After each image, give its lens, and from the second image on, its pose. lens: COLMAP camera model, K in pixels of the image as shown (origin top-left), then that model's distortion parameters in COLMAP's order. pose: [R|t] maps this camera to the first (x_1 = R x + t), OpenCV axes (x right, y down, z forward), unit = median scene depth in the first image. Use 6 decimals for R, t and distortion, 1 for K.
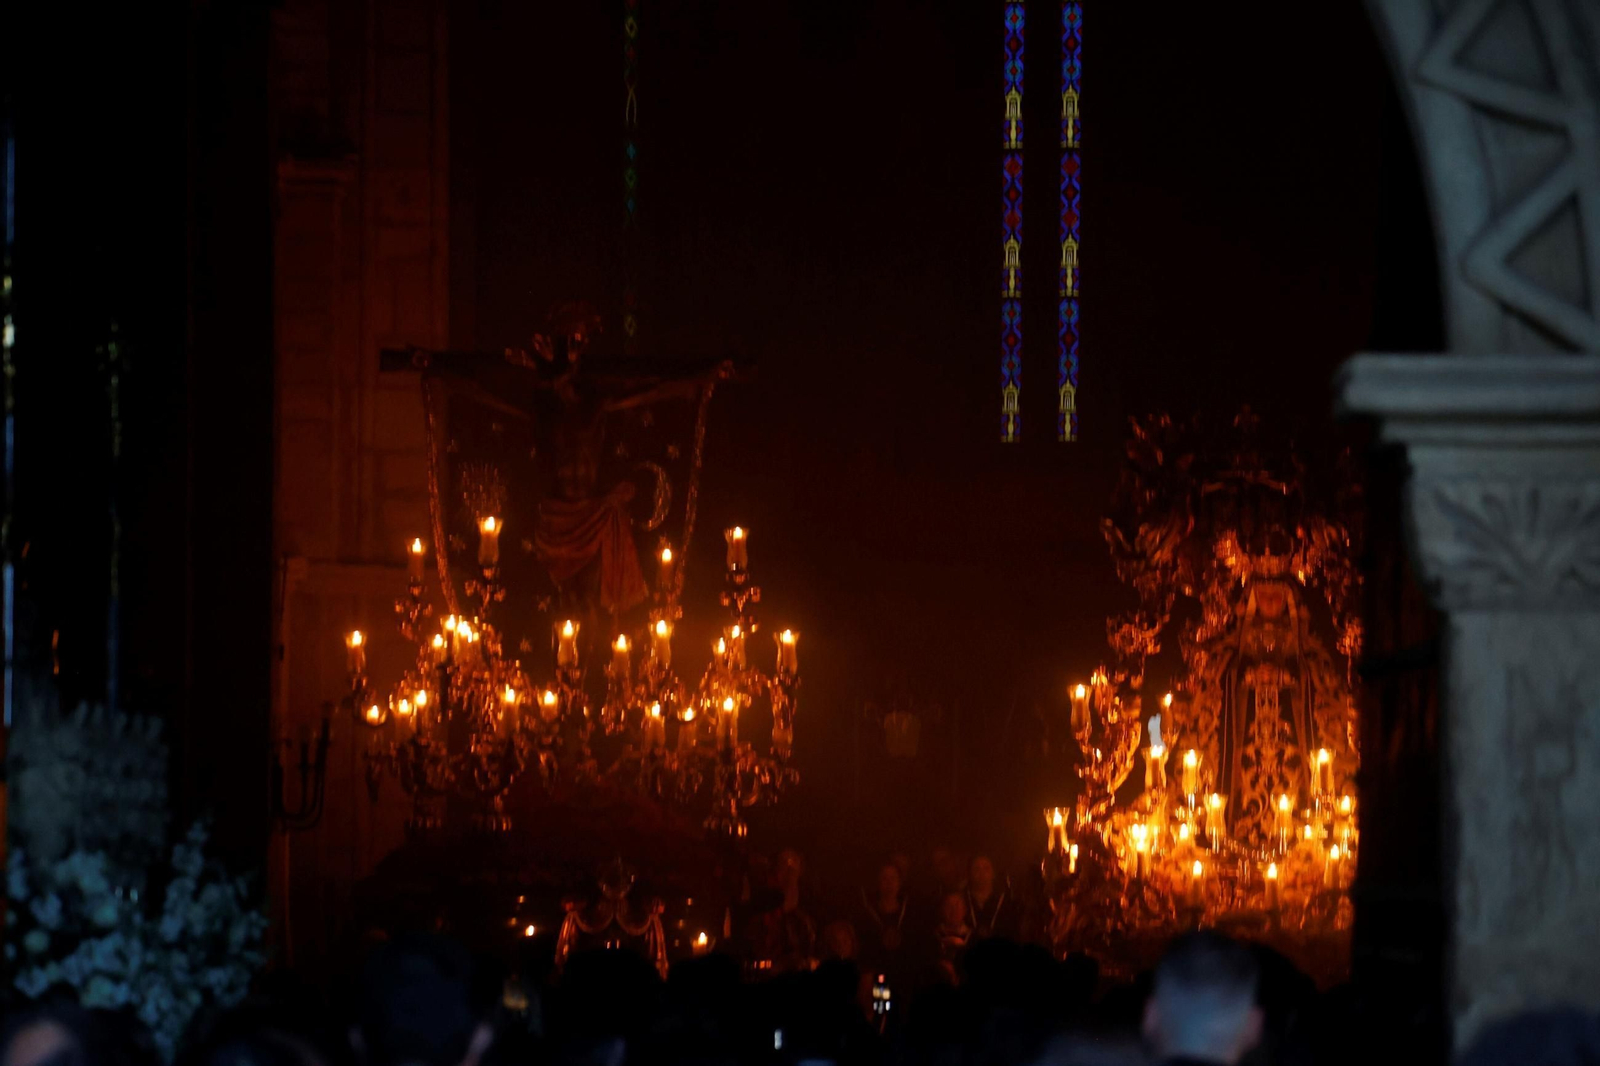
lens RADIAL K [[6426.3, 0, 799.3], [0, 6426.3, 560.0], [0, 0, 1]] dist [1.157278, -2.510881]
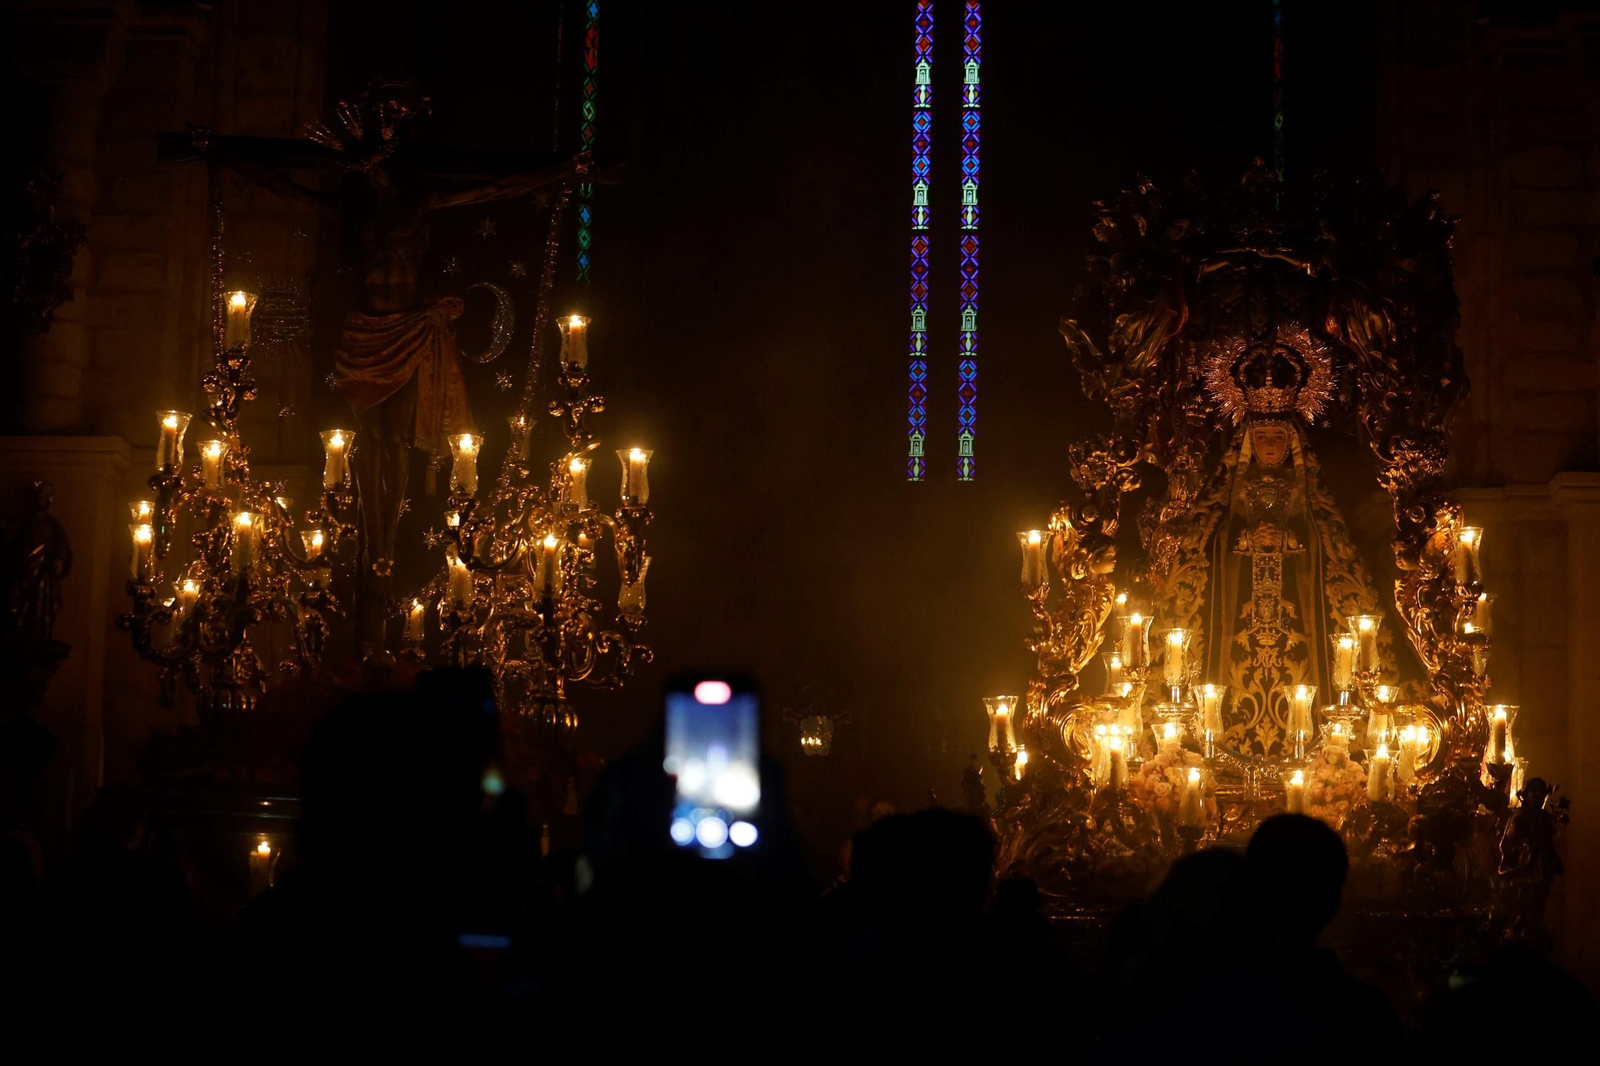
lens RADIAL K [[3210.1, 0, 800.0], [0, 3210.1, 533.0], [0, 0, 1]] dist [-0.232988, -0.292821]
pose [[0.999870, 0.015838, 0.002889, 0.015654], [-0.015589, 0.997284, -0.071988, 0.046127], [-0.004021, 0.071933, 0.997401, 0.629204]]
